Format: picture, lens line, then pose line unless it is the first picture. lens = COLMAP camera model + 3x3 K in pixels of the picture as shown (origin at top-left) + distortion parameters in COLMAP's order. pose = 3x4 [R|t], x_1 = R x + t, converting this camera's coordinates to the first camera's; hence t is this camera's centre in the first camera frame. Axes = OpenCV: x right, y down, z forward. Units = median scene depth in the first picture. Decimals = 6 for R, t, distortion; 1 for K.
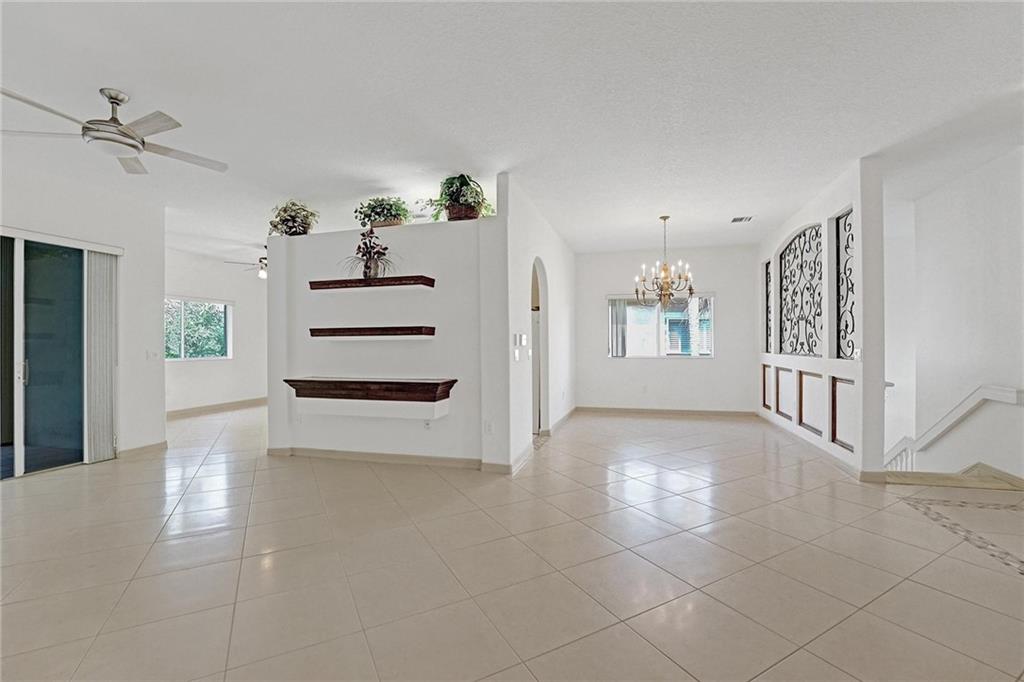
lens RADIAL K [[445.4, 0, 491.0], [0, 445.4, 343.1], [0, 0, 1]] dist [-0.023072, -0.000130]
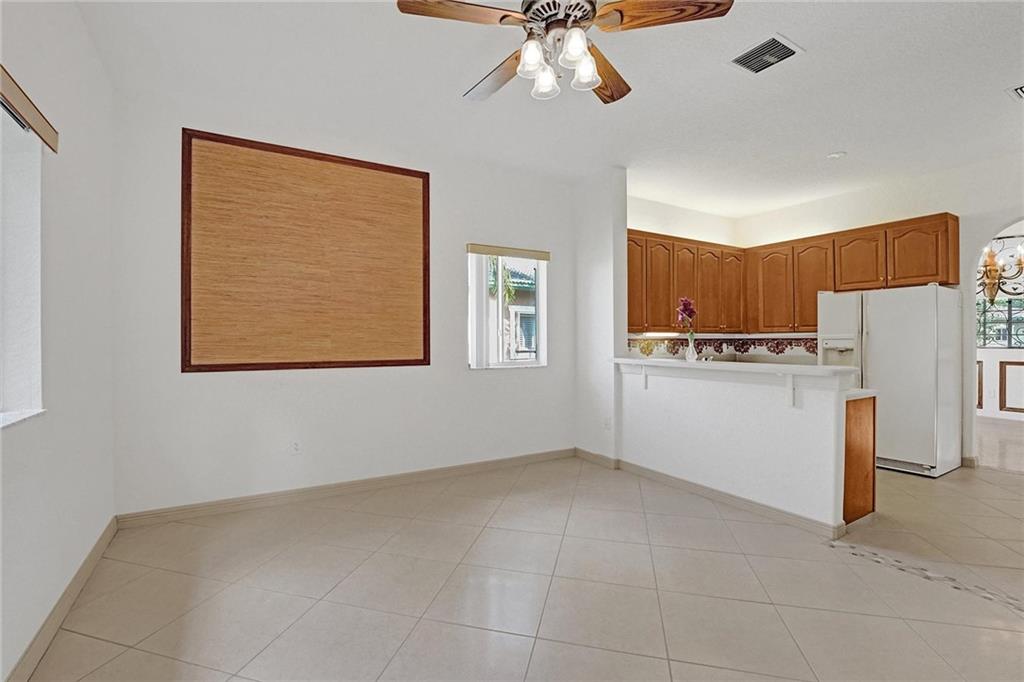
lens RADIAL K [[445.4, 0, 472.8], [0, 445.4, 341.2], [0, 0, 1]] dist [-0.023072, -0.000130]
pose [[0.698761, 0.001082, 0.715354, -0.903473], [-0.002058, 0.999998, 0.000497, 0.012100], [-0.715352, -0.001819, 0.698762, 1.120173]]
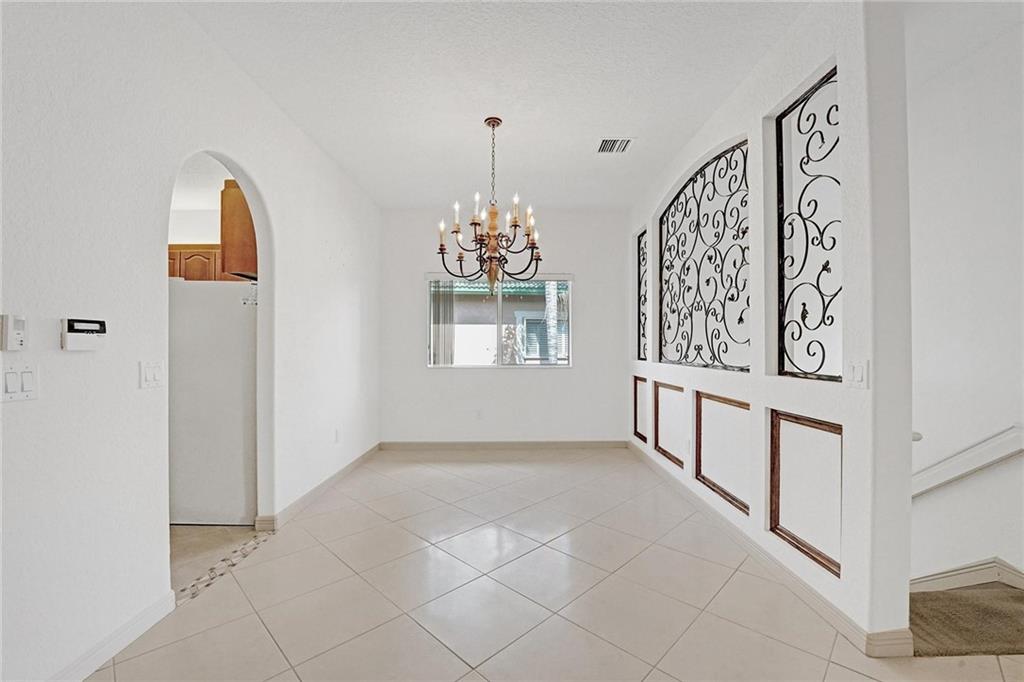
lens RADIAL K [[445.4, 0, 511.5], [0, 445.4, 339.1], [0, 0, 1]] dist [-0.023072, -0.000130]
pose [[0.946545, 0.011481, 0.322368, 0.235119], [-0.006534, 0.999844, -0.016424, 0.001584], [-0.322506, 0.013439, 0.946472, 0.461166]]
